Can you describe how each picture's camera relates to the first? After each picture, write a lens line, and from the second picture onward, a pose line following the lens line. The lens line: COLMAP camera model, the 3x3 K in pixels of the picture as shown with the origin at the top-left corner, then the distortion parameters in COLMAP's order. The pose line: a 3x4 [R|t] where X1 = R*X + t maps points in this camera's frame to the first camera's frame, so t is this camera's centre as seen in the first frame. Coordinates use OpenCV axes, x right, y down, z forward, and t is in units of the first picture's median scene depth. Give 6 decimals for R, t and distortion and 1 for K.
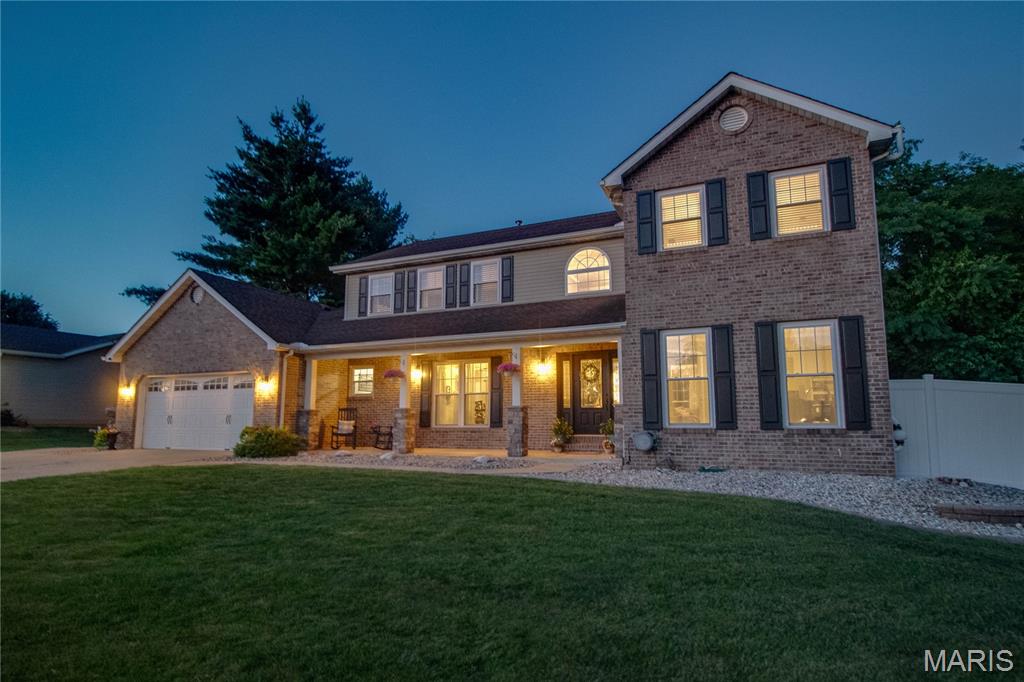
lens RADIAL K [[536.0, 0, 524.1], [0, 536.0, 357.7], [0, 0, 1]] dist [0.001661, -0.014929]
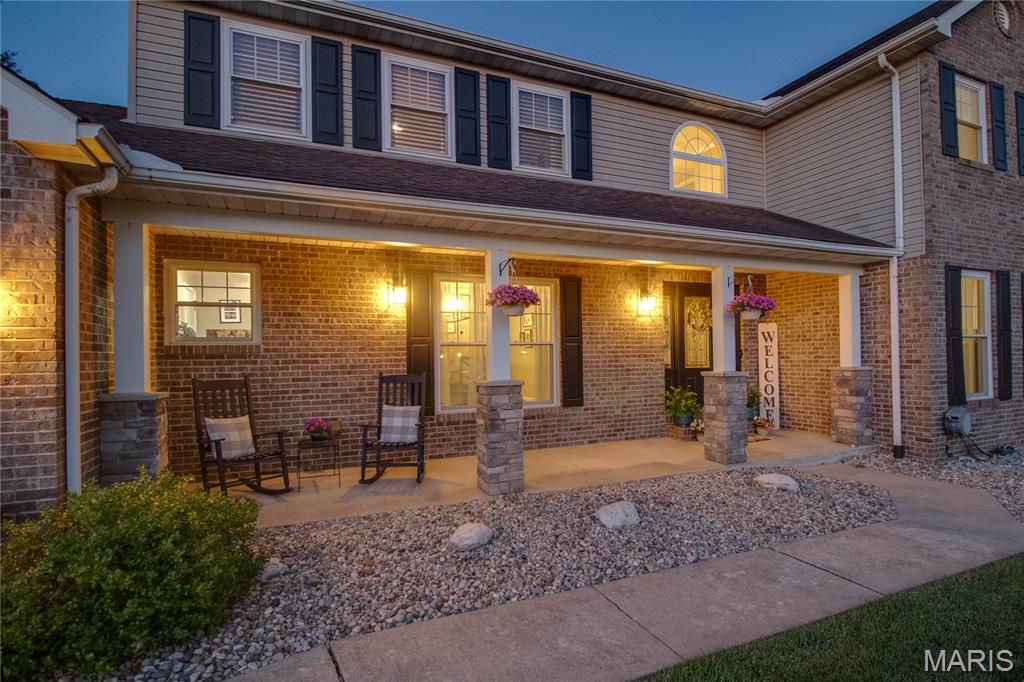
lens RADIAL K [[520.9, 0, 530.0], [0, 520.9, 354.4], [0, 0, 1]] dist [0.002056, -0.015239]
pose [[0.683026, -0.006250, 0.730367, -0.457818], [-0.074845, 0.994101, 0.078501, 0.037021], [-0.726549, -0.108282, 0.678529, 0.653685]]
